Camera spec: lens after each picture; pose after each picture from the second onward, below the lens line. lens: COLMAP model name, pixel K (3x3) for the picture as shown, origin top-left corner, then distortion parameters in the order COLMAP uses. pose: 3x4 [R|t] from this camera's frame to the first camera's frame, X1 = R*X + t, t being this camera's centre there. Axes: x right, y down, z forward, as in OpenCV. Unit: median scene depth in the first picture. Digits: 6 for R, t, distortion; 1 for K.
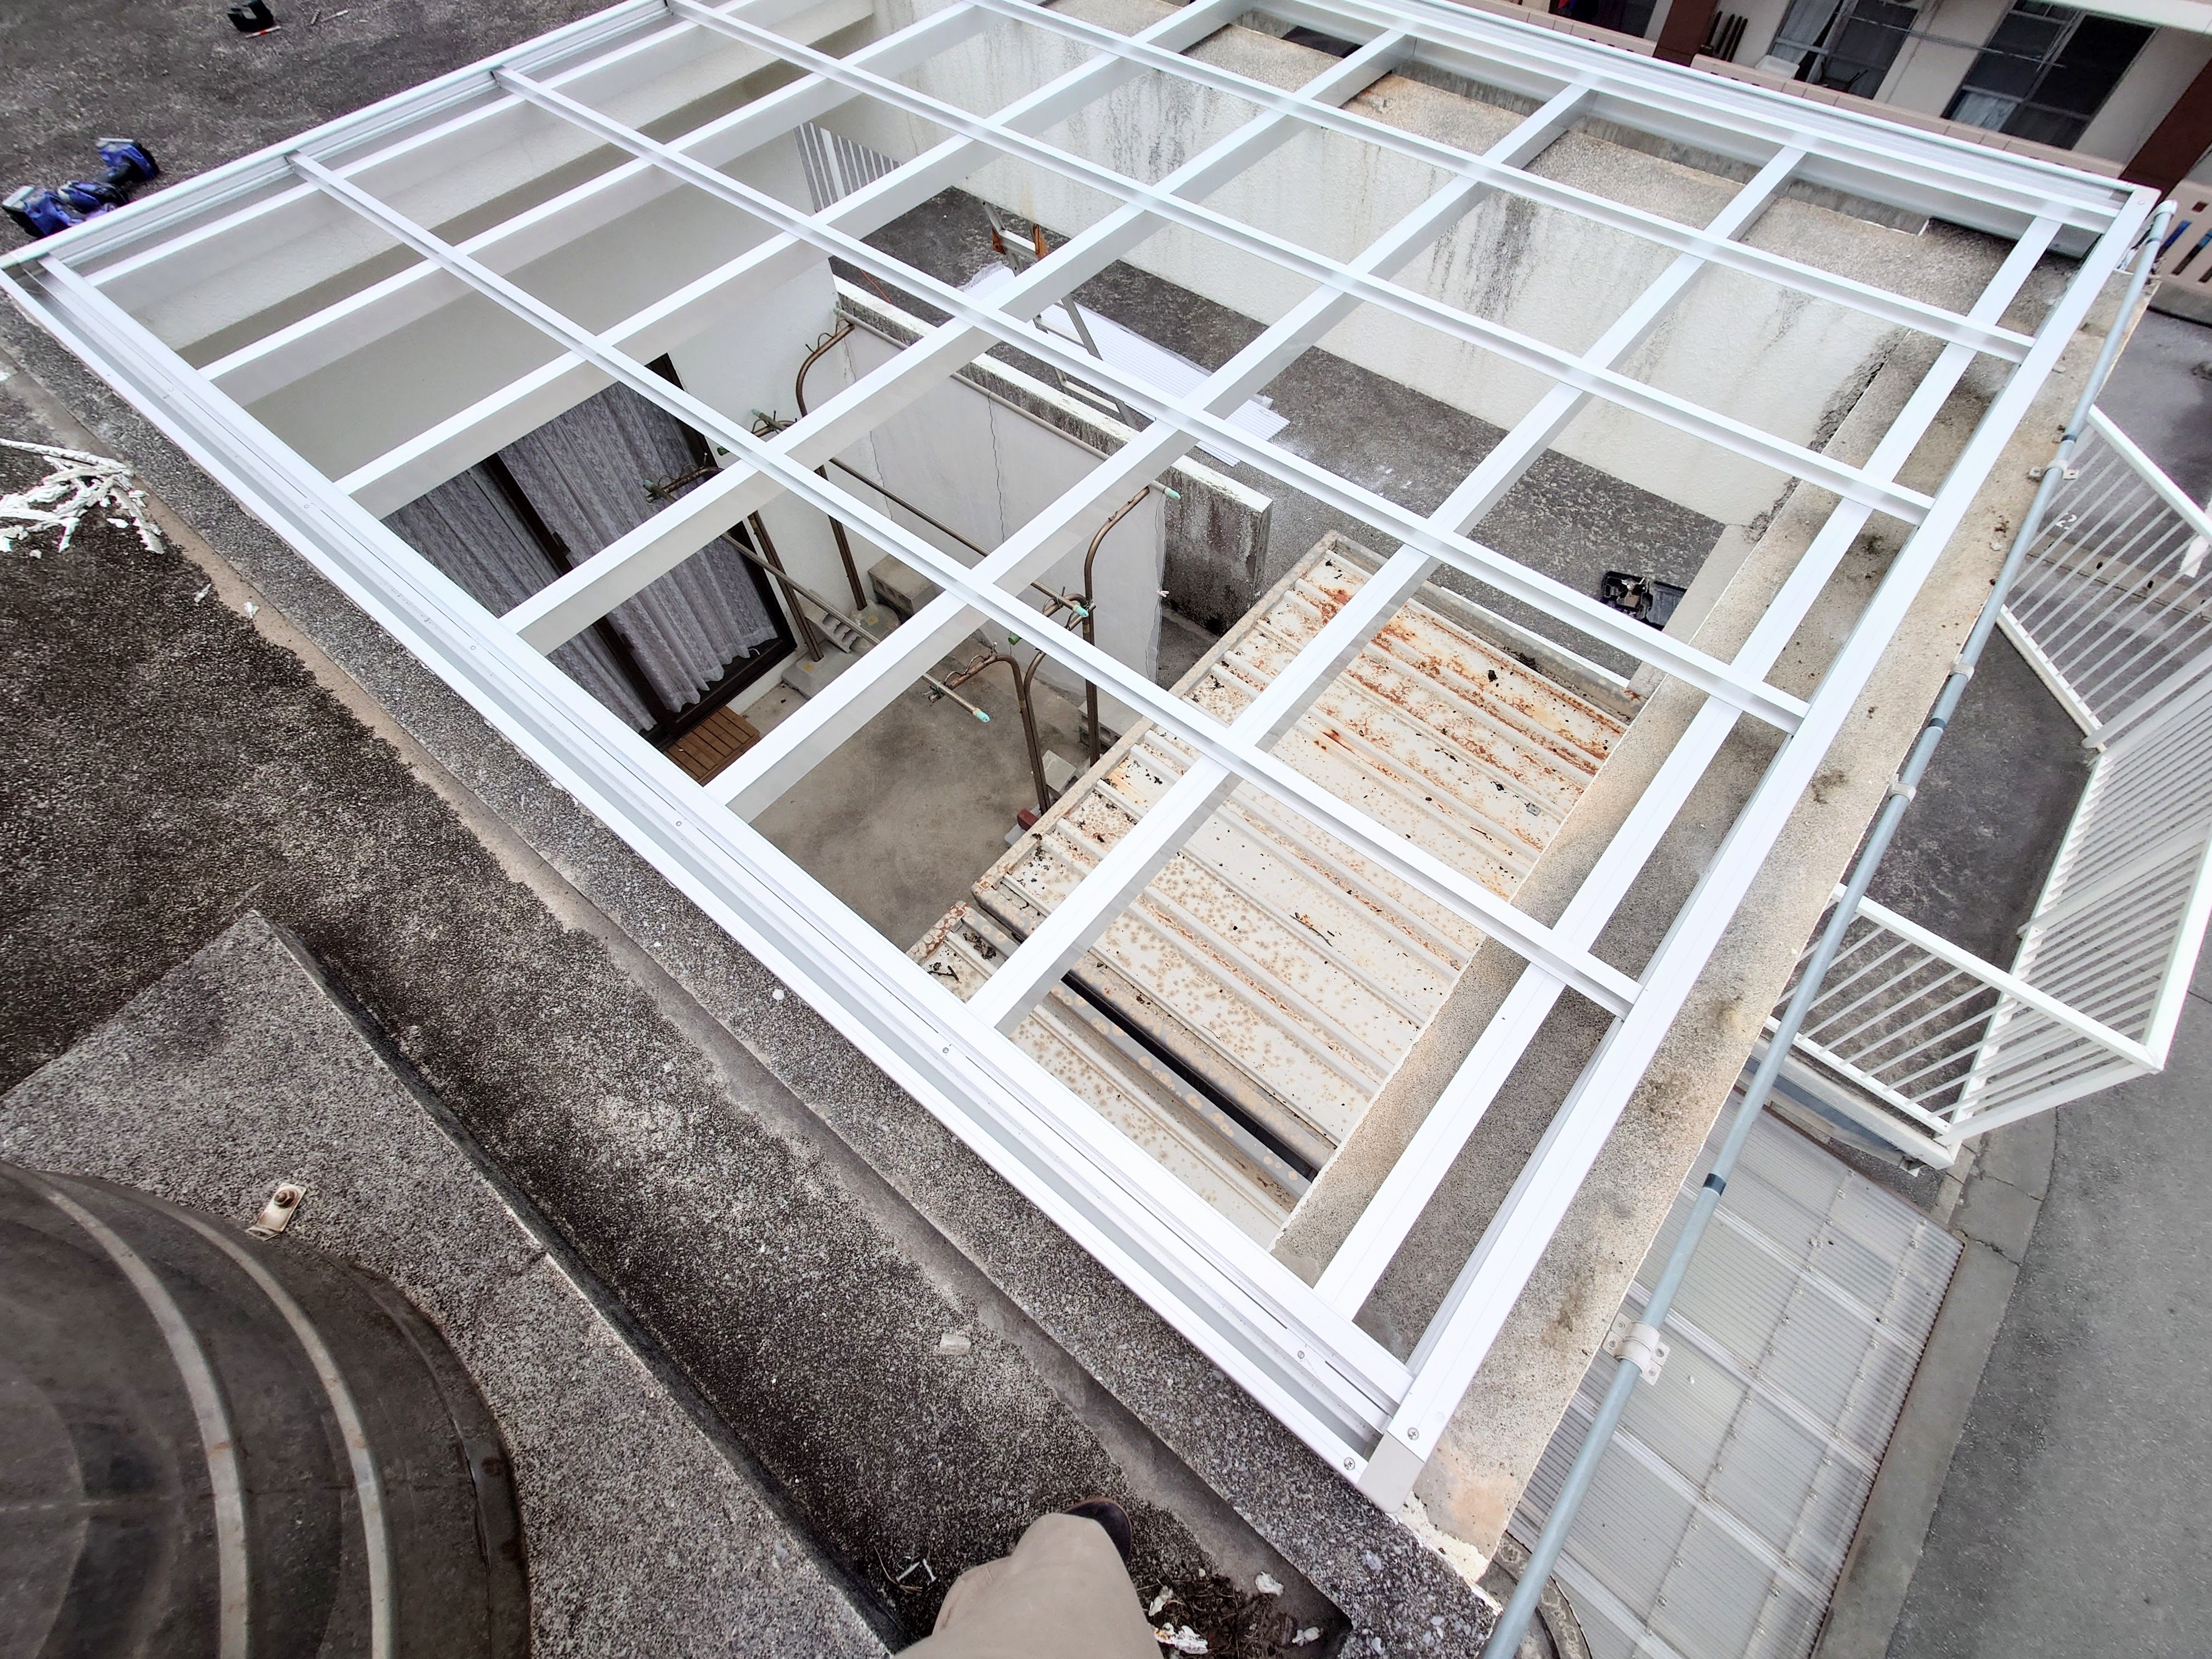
lens RADIAL K [[990.9, 0, 1118.8], [0, 990.9, 828.3], [0, 0, 1]] dist [-0.004400, 0.000219]
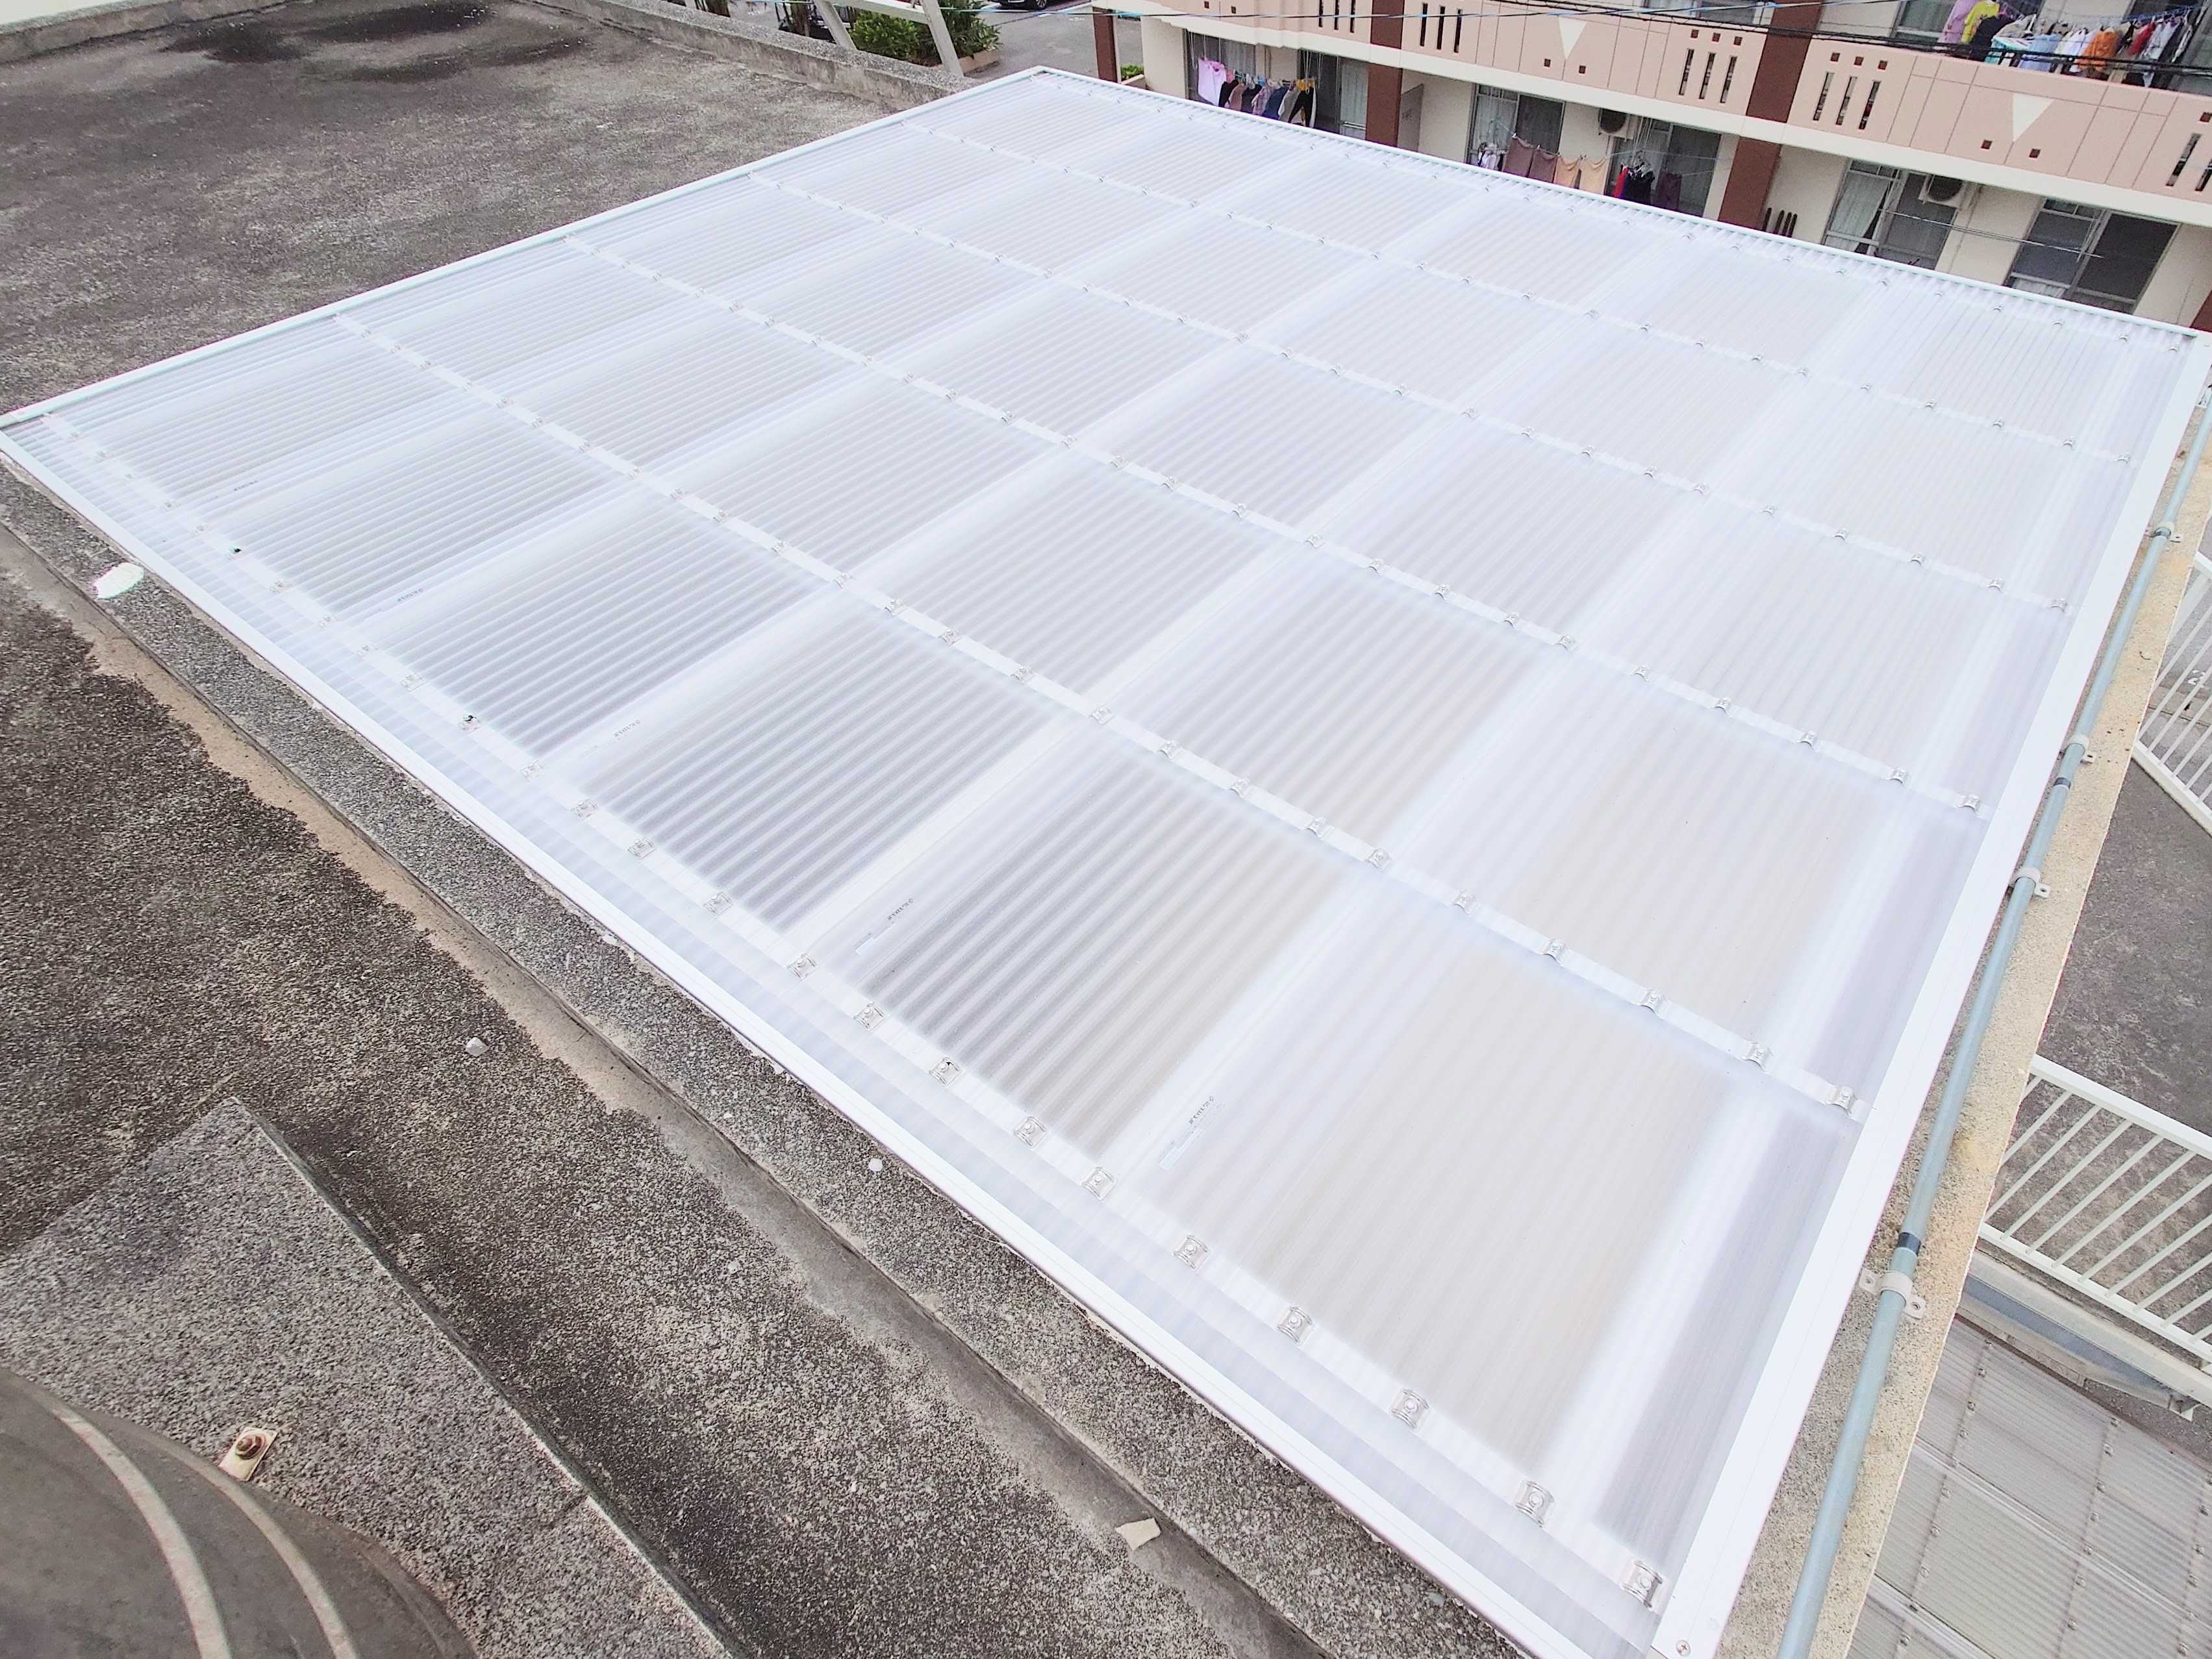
lens RADIAL K [[1164.4, 0, 1239.8], [0, 1164.4, 832.3], [0, 0, 1]] dist [-0.006836, -0.000842]
pose [[0.998197, -0.028988, 0.052553, -0.074045], [0.039057, 0.978595, -0.202054, 0.098396], [-0.045571, 0.203743, 0.977963, -0.041774]]
